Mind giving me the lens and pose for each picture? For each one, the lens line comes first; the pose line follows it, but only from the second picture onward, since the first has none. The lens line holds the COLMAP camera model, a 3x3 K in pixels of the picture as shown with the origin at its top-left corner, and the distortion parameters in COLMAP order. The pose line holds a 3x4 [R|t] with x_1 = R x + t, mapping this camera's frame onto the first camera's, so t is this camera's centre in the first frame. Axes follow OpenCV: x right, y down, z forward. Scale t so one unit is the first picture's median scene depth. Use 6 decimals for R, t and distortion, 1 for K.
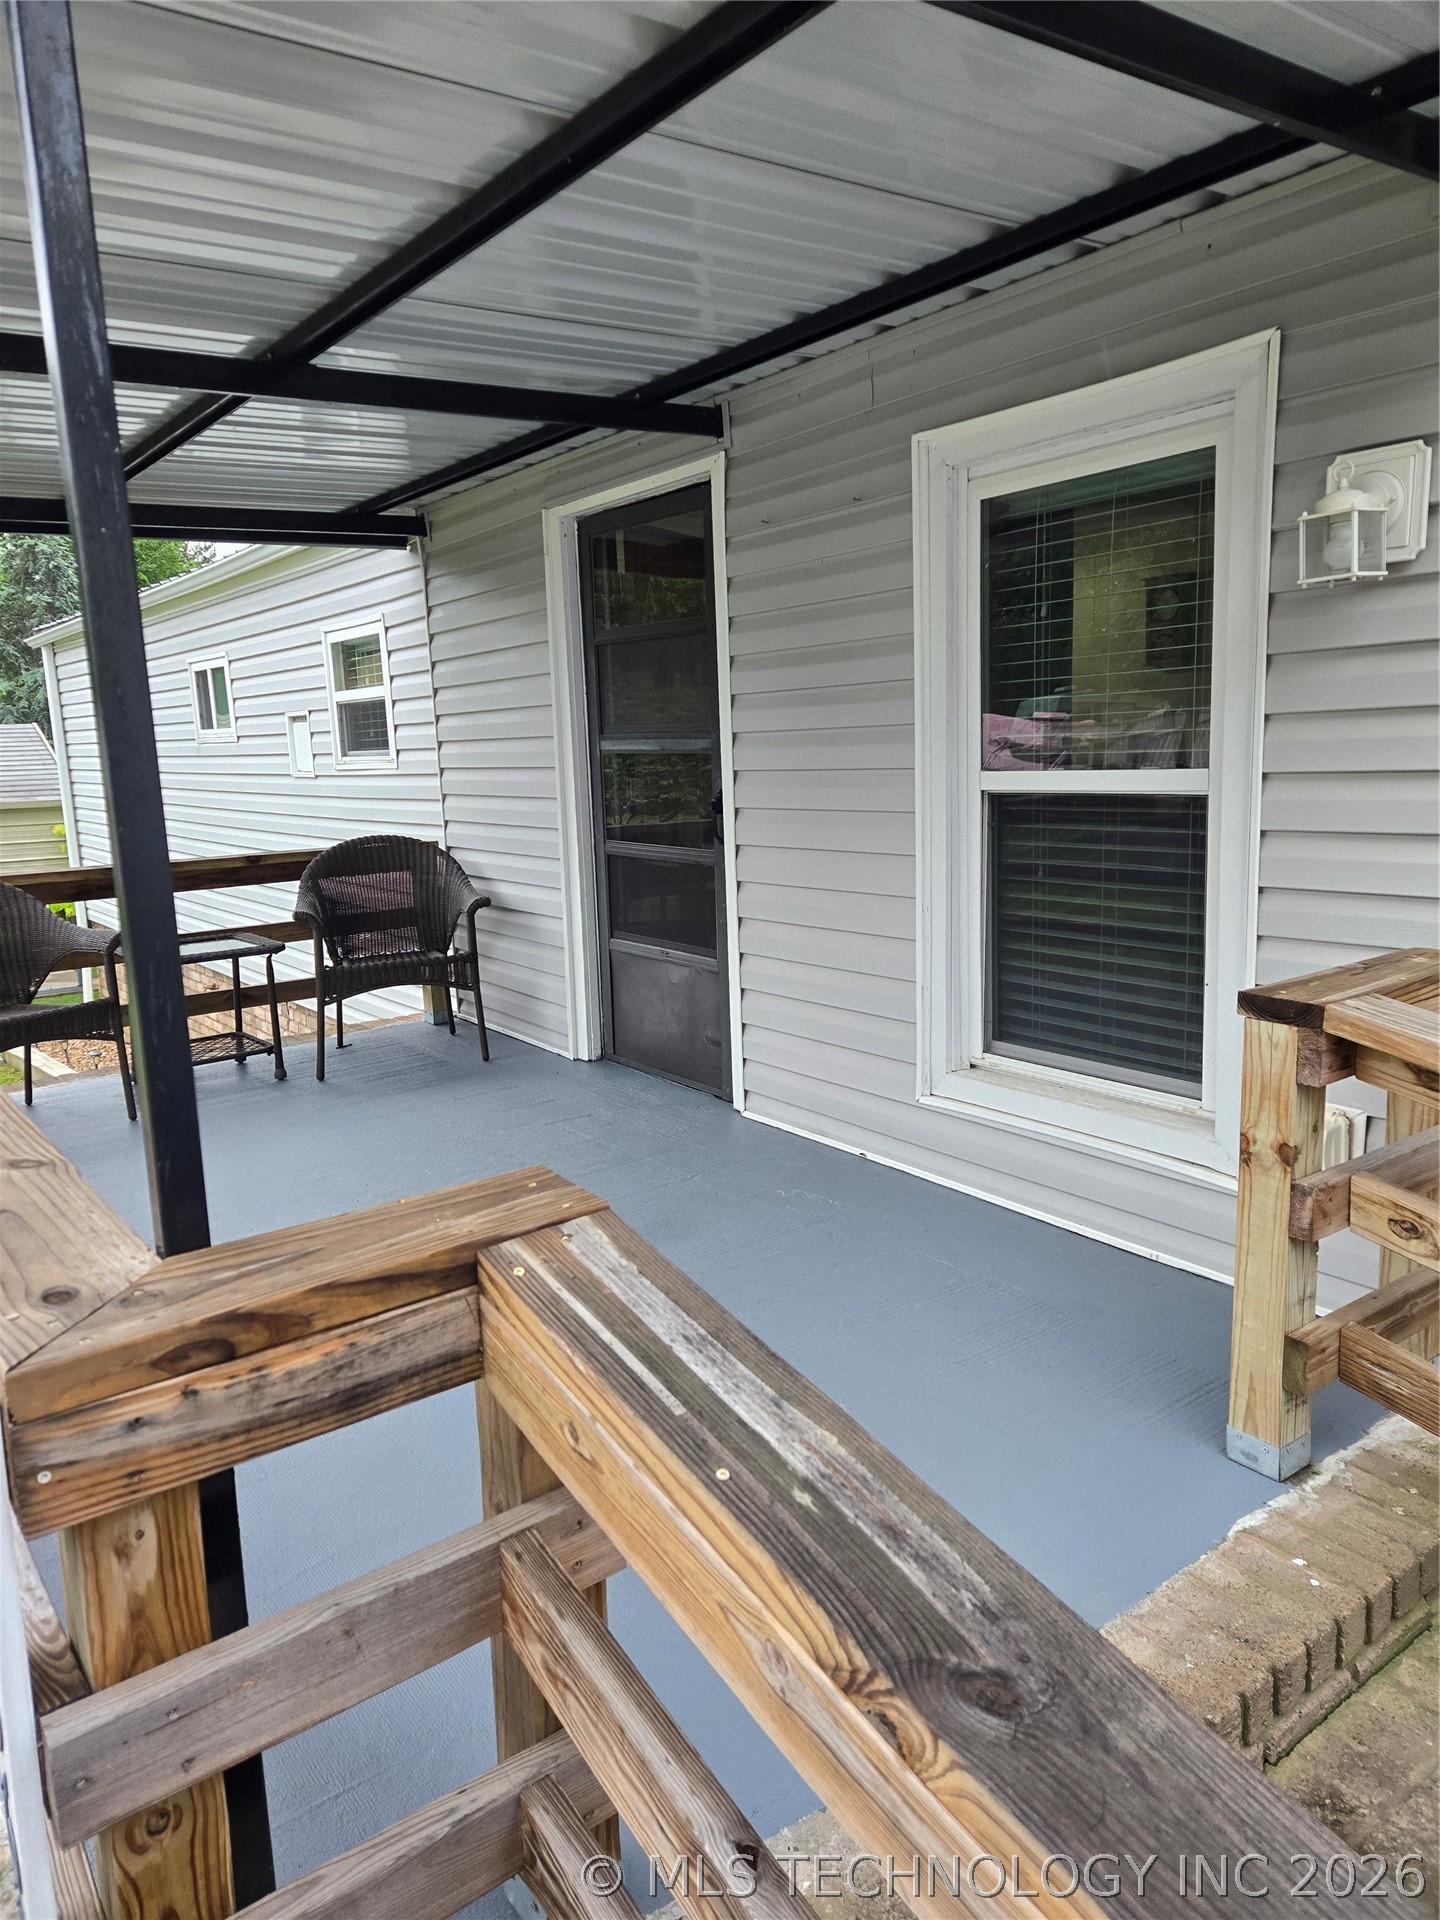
lens RADIAL K [[1289.2, 0, 720.0], [0, 1289.2, 960.0], [0, 0, 1]] dist [0.080405, -0.073303]
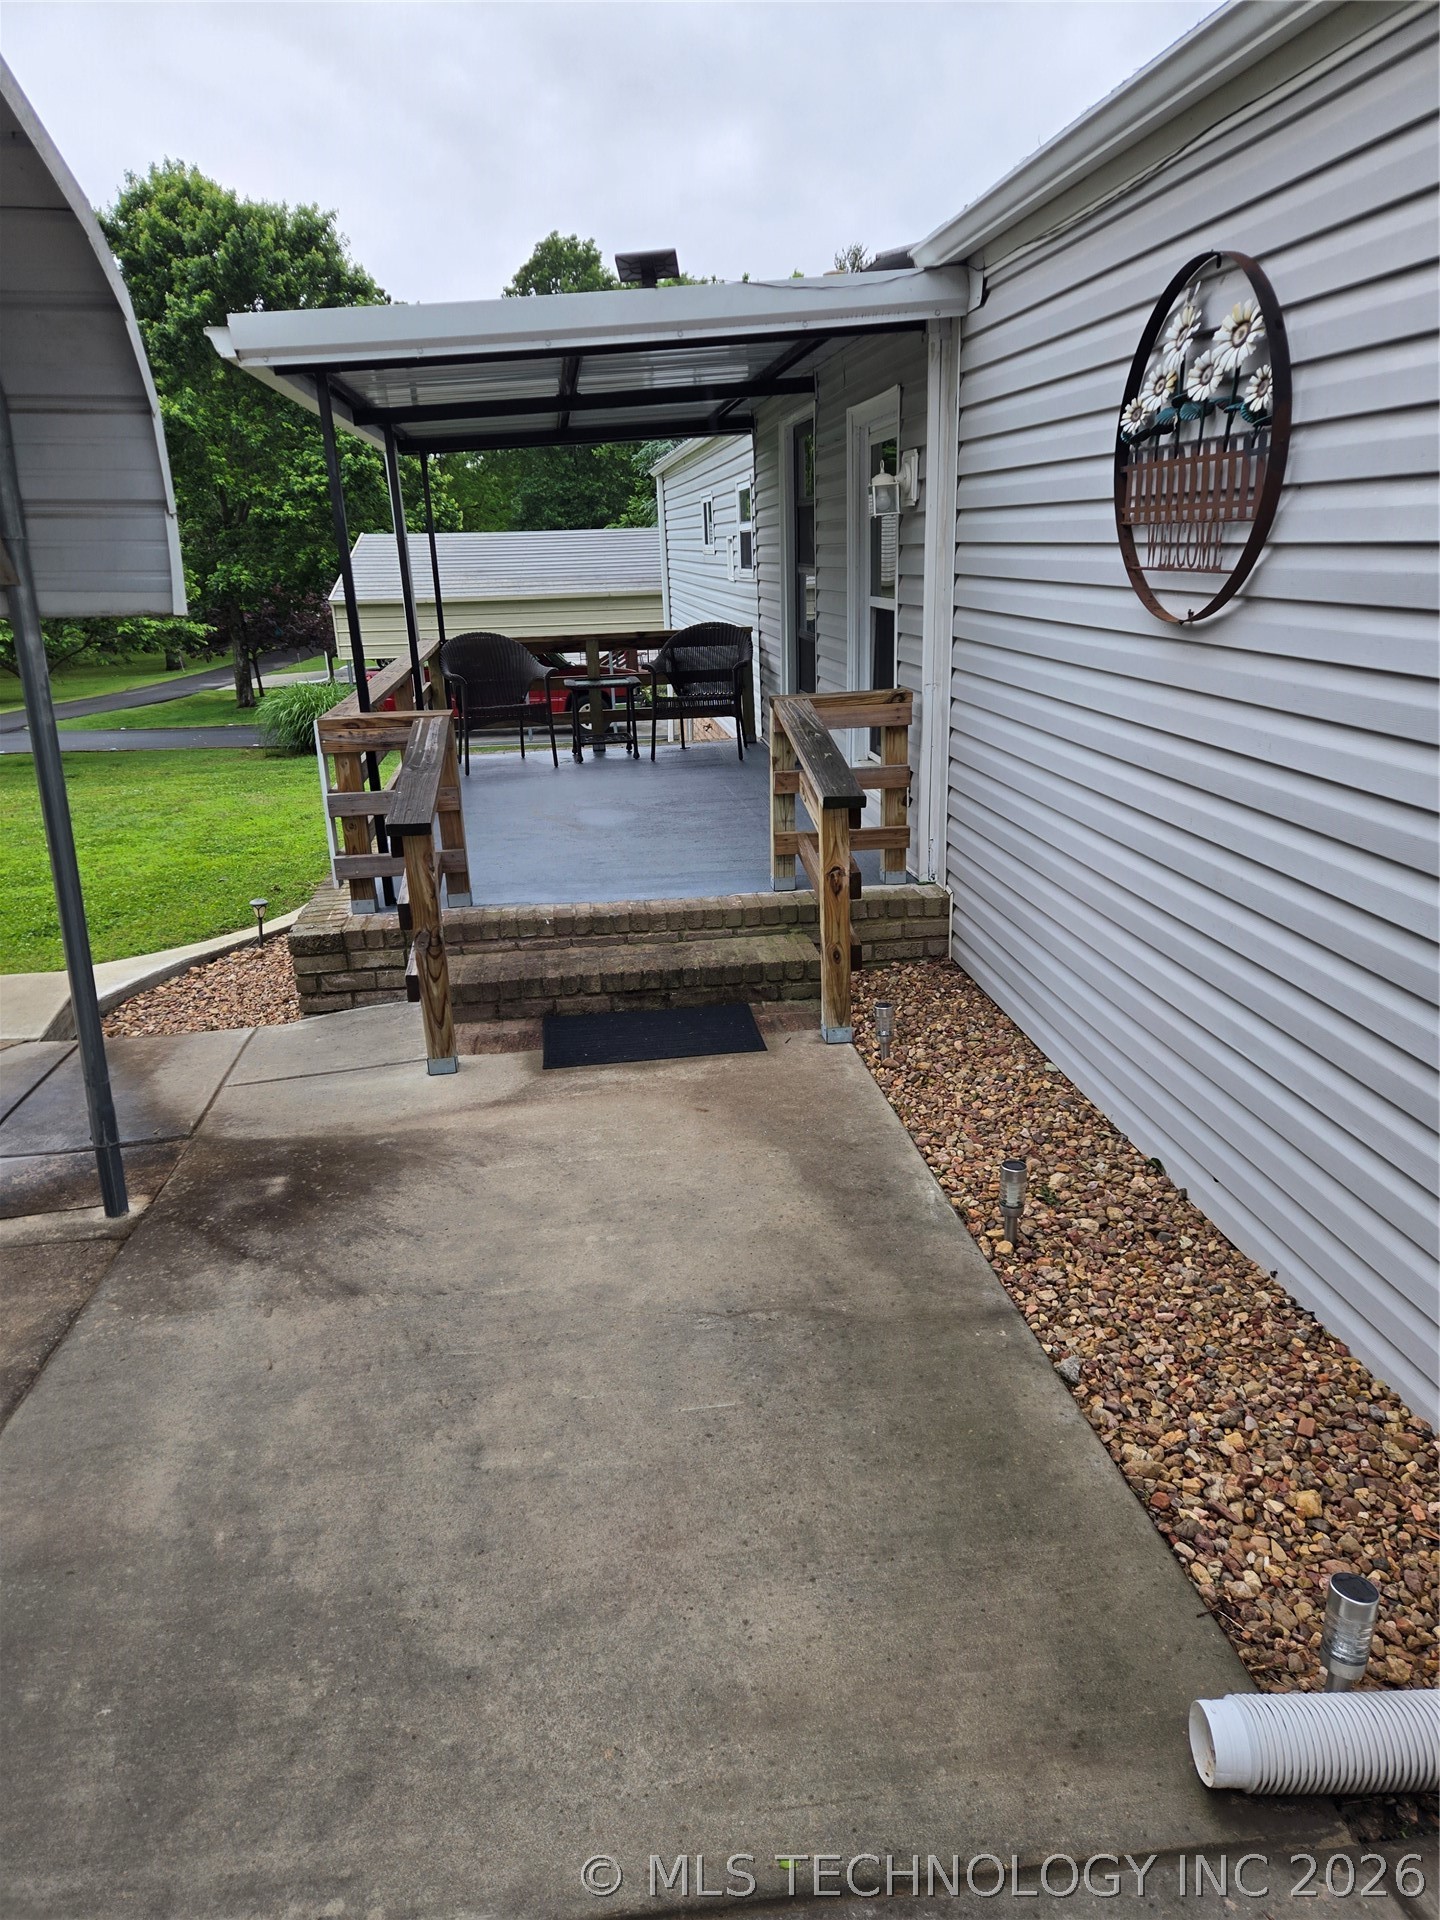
lens RADIAL K [[1289.2, 0, 720.0], [0, 1289.2, 960.0], [0, 0, 1]] dist [0.080405, -0.073303]
pose [[0.867320, 0.160443, -0.471183, 0.997049], [-0.085555, 0.980590, 0.176417, 0.060808], [0.490343, -0.112698, 0.864213, -0.804867]]
